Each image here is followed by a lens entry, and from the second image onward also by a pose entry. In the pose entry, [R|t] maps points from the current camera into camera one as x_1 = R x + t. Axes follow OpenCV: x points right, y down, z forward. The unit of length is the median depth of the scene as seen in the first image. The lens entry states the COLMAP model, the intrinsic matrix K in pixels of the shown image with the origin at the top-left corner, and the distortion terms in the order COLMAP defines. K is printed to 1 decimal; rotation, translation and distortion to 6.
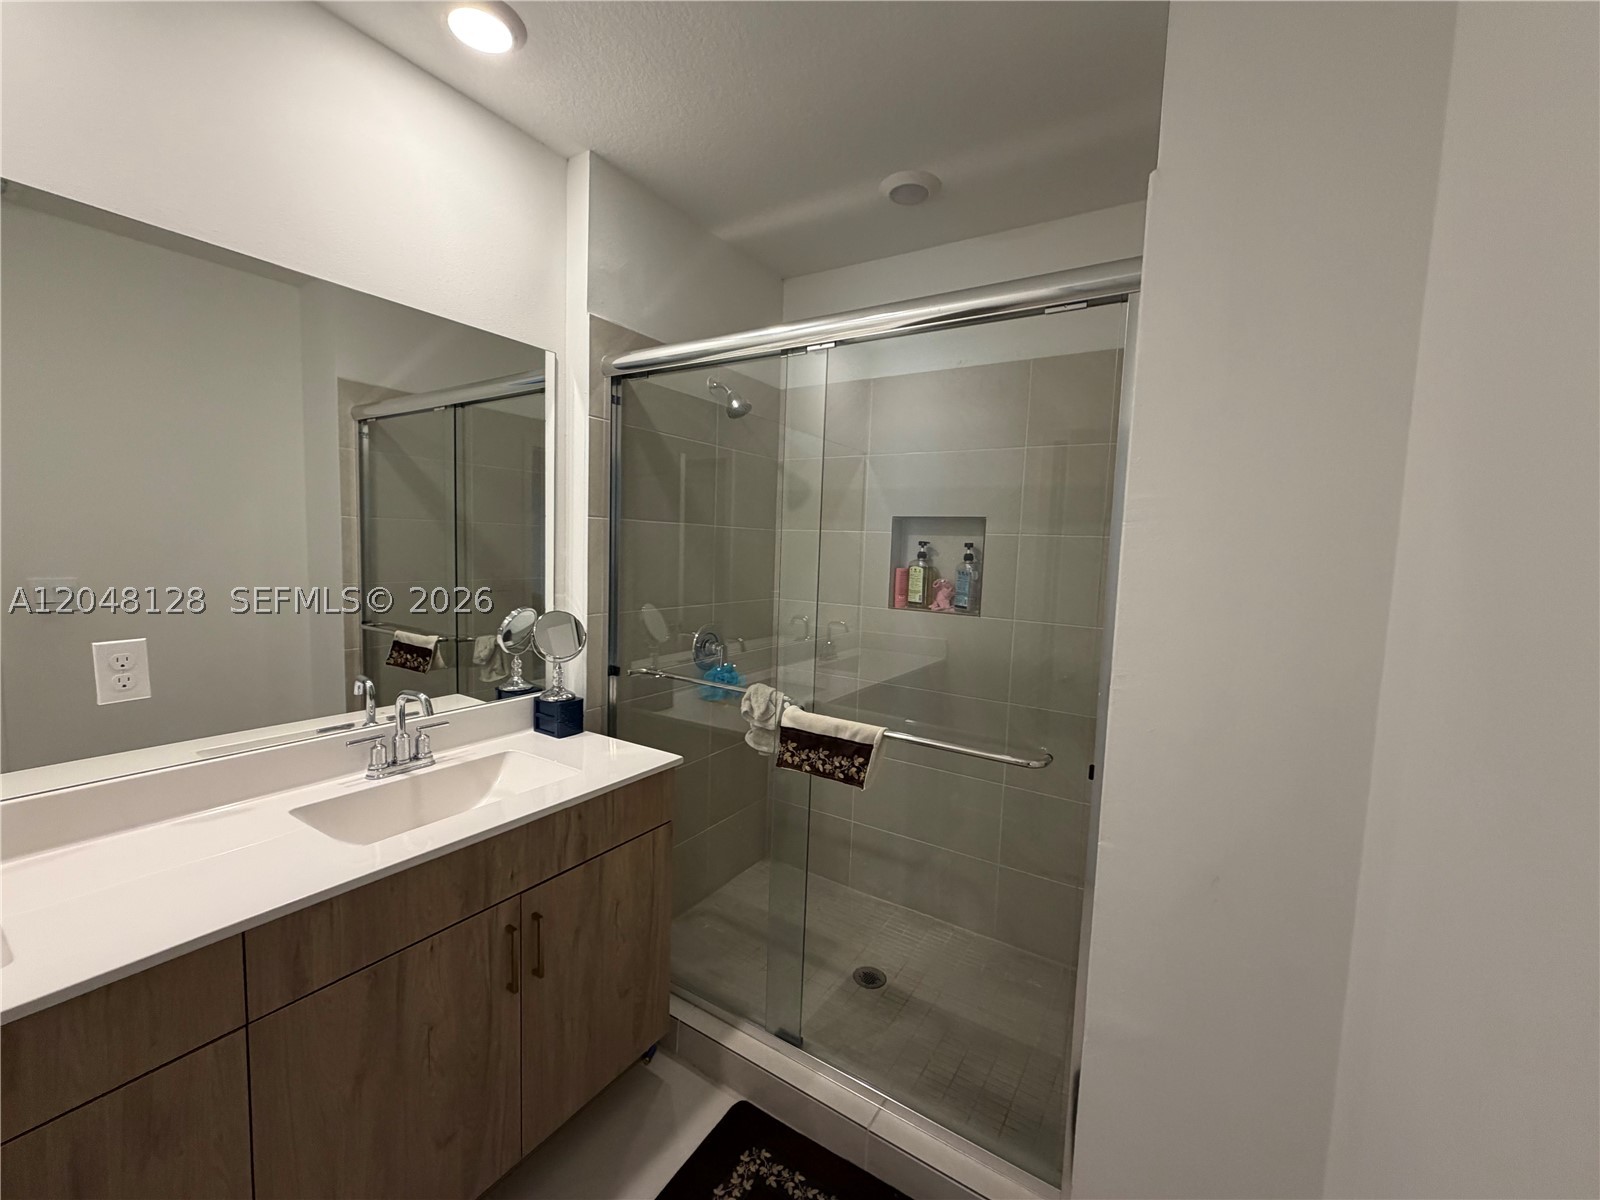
lens RADIAL K [[620.1, 0, 809.8], [0, 620.1, 600.3], [0, 0, 1]] dist [-0.000456, -0.000036]
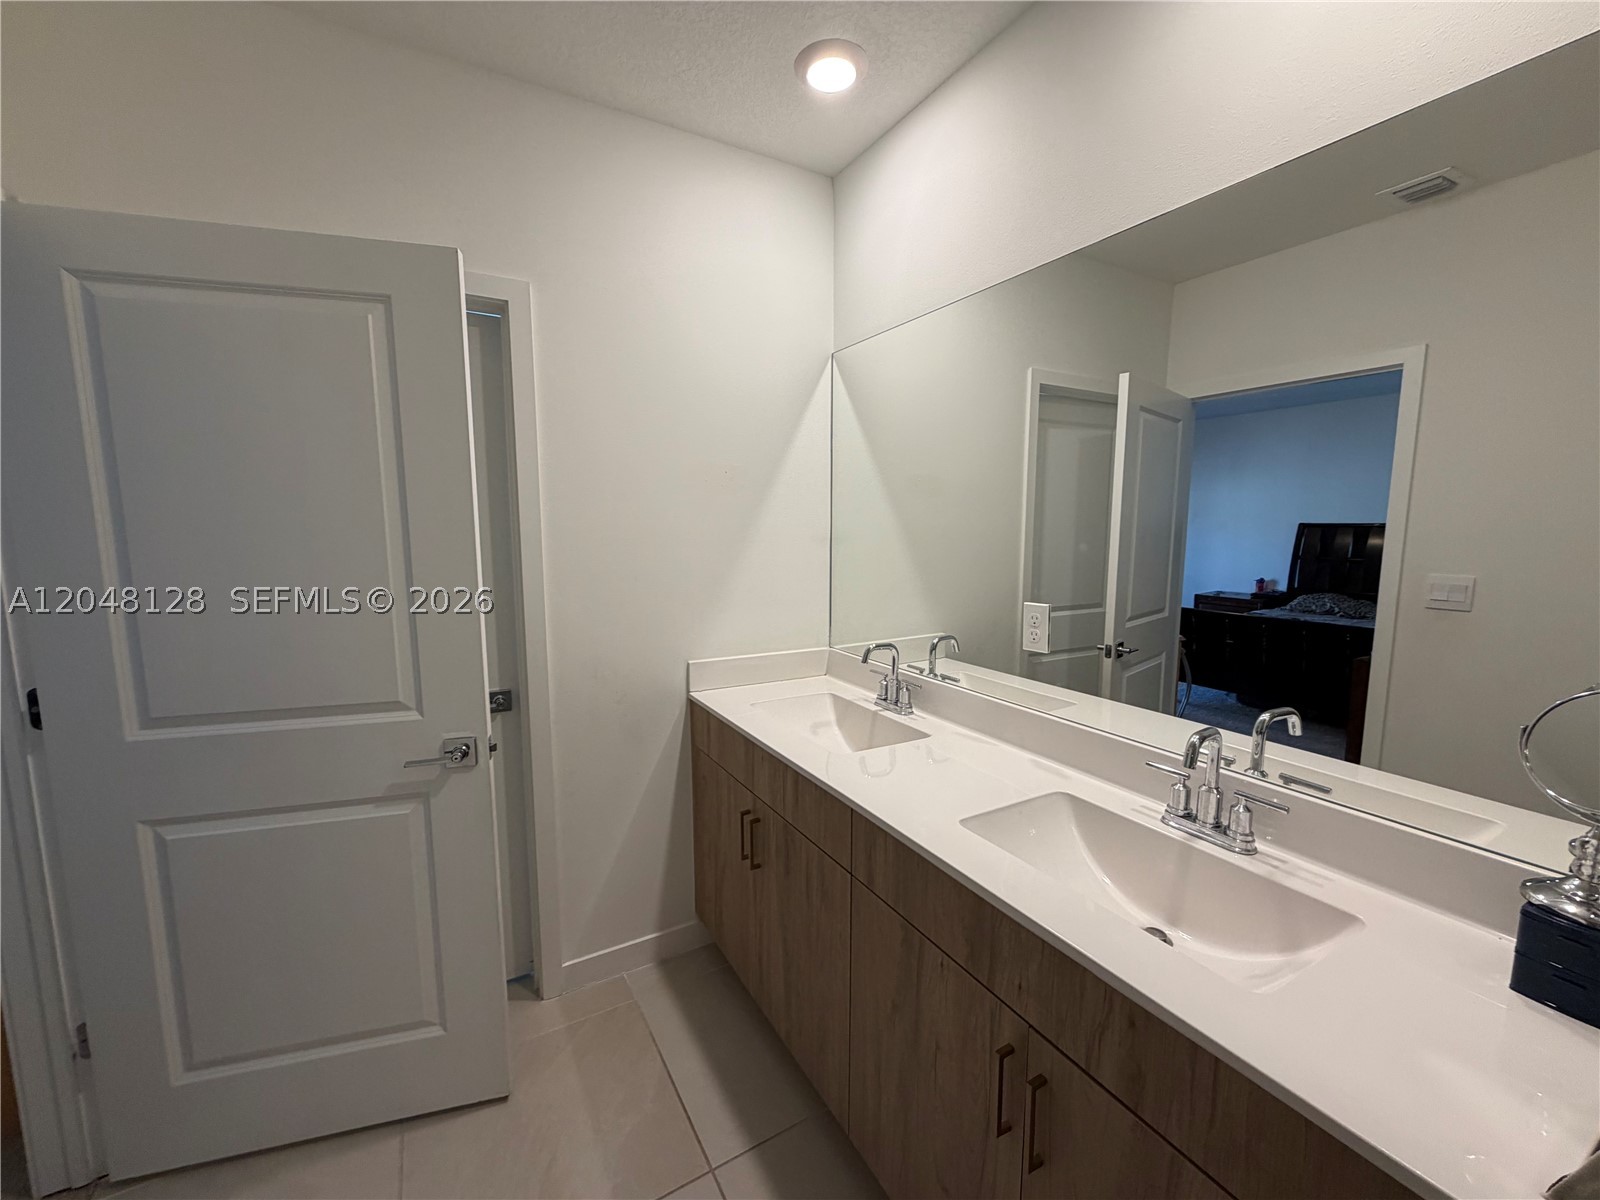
lens RADIAL K [[639.4, 0, 797.1], [0, 639.4, 598.3], [0, 0, 1]] dist [0.001159, 0.000259]
pose [[-0.474255, 0.071144, -0.877508, 0.190625], [-0.084673, 0.988423, 0.125899, -0.048165], [0.876306, 0.134010, -0.462741, 0.817372]]
